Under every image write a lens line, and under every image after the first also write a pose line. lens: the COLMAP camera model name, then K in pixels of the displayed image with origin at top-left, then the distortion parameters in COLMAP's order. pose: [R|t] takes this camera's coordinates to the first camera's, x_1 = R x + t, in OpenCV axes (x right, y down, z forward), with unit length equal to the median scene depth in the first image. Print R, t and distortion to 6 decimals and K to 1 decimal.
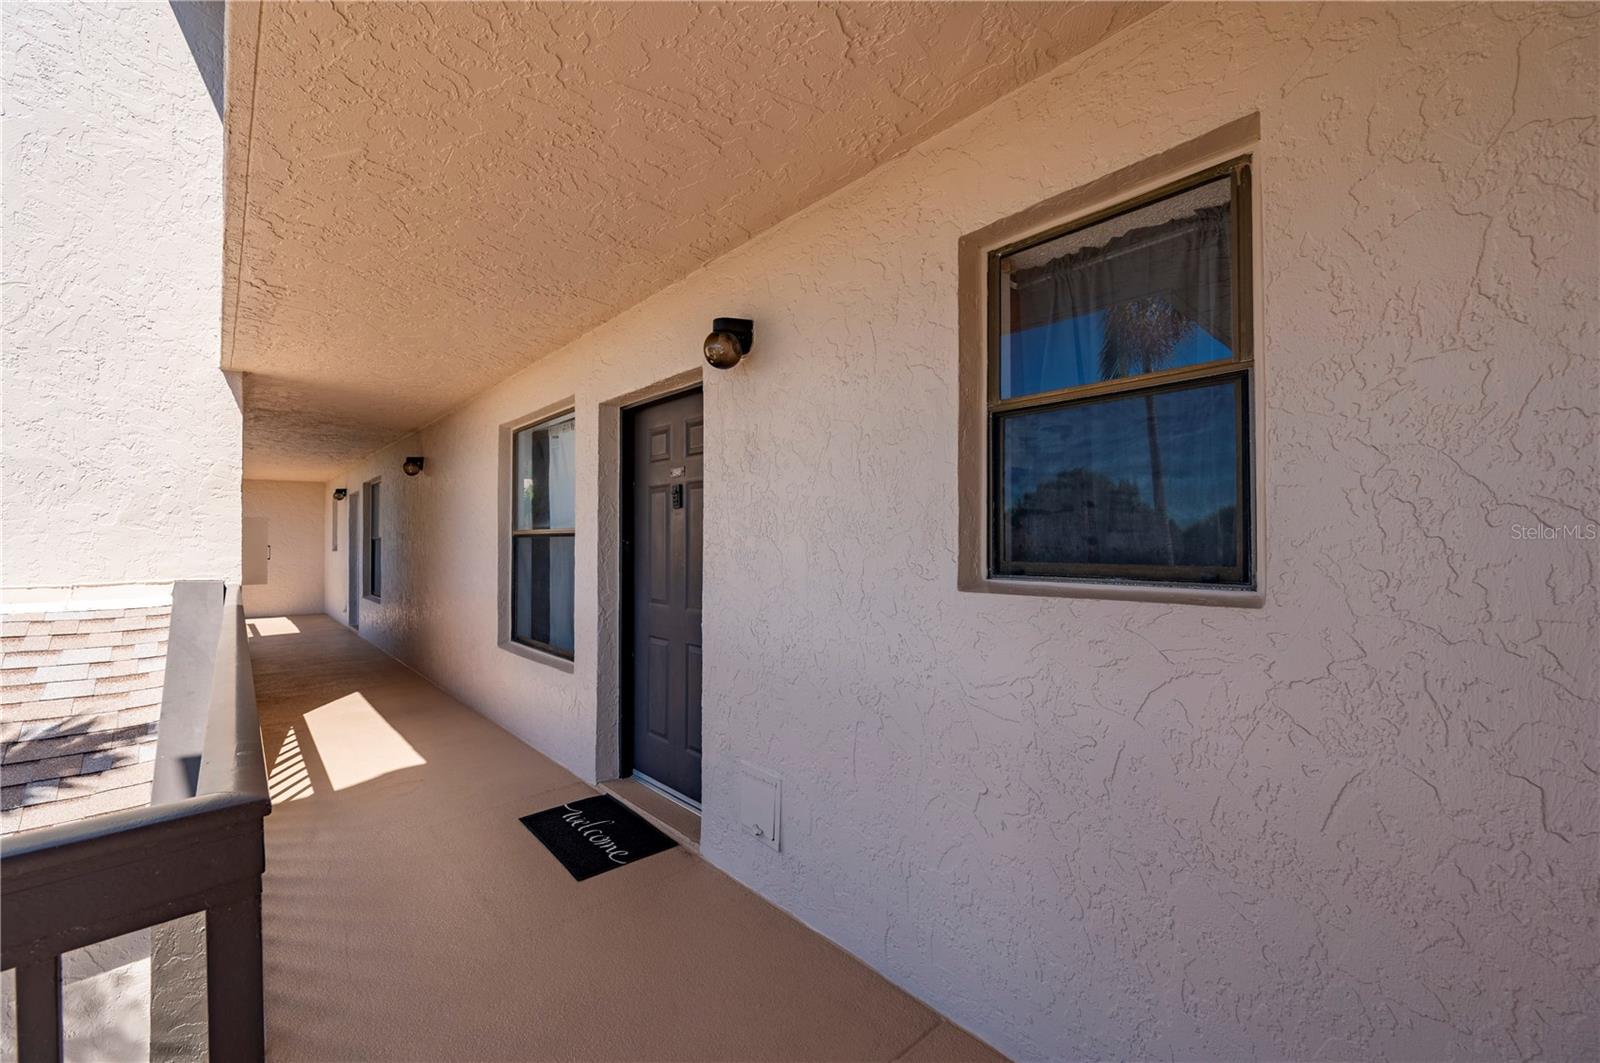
lens RADIAL K [[625.3, 0, 798.8], [0, 625.3, 537.5], [0, 0, 1]] dist [-0.002628, 0.000791]
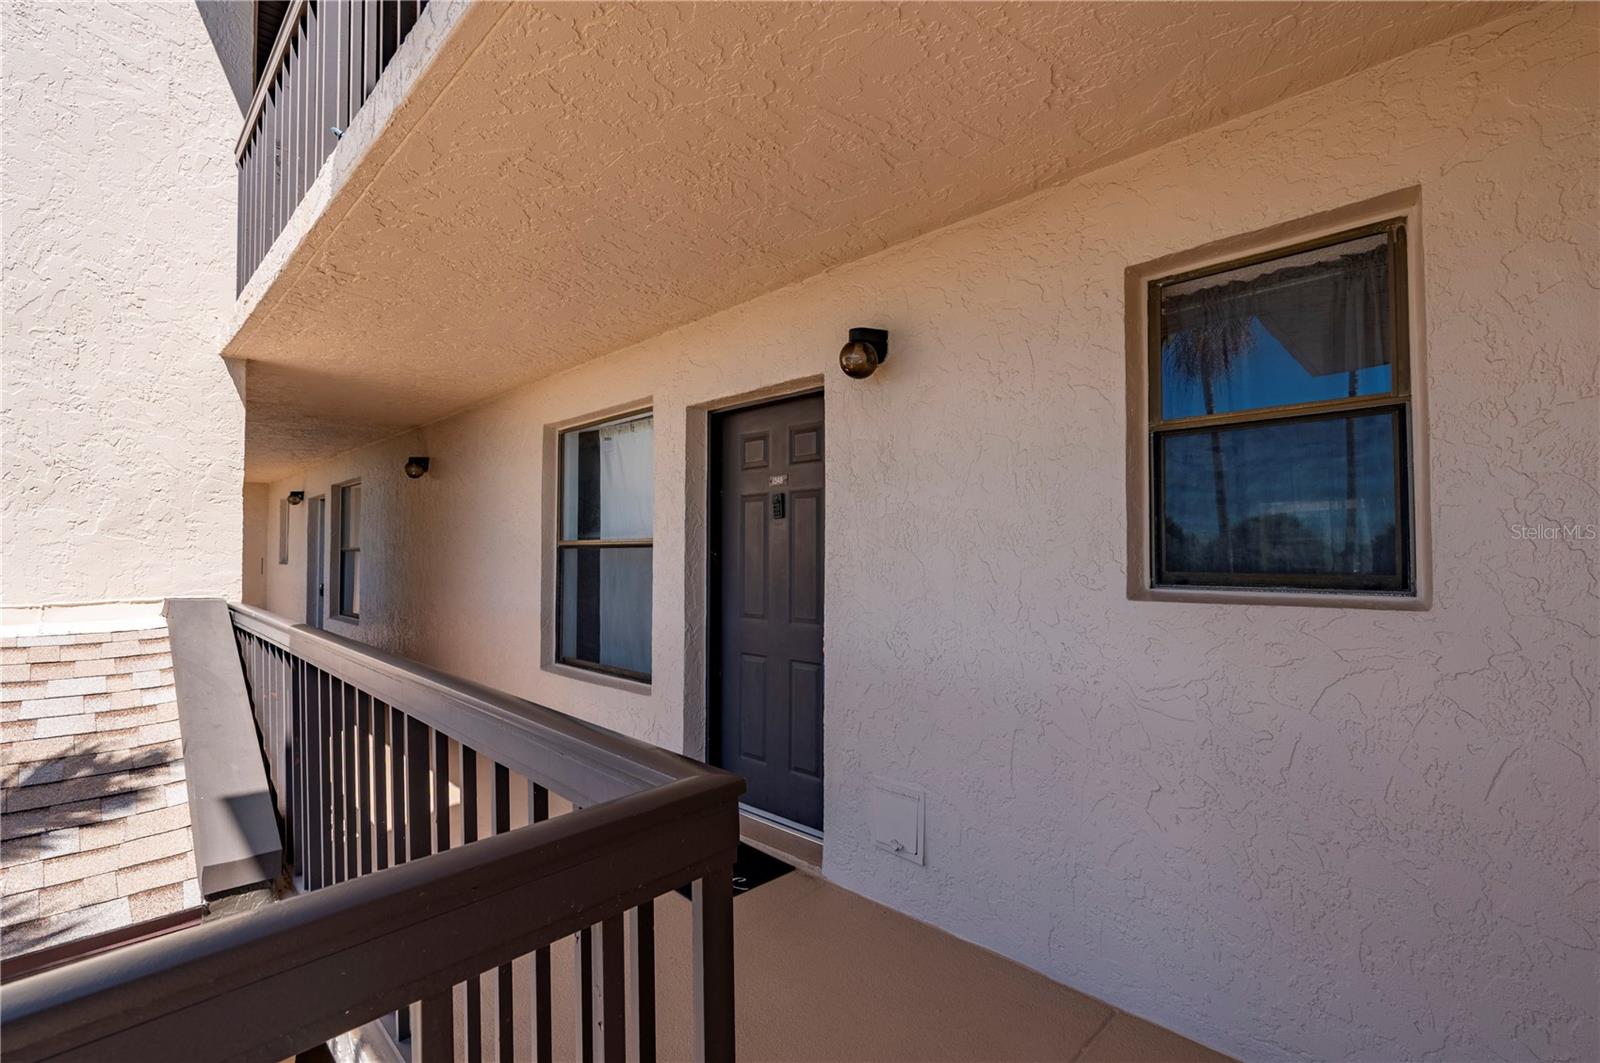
lens RADIAL K [[727.0, 0, 801.3], [0, 727.0, 536.0], [0, 0, 1]] dist [-0.001740, 0.000205]
pose [[0.994549, 0.001184, 0.104261, -0.379361], [0.000393, 0.999886, -0.015102, -0.004000], [-0.104267, 0.015061, 0.994435, -0.149808]]
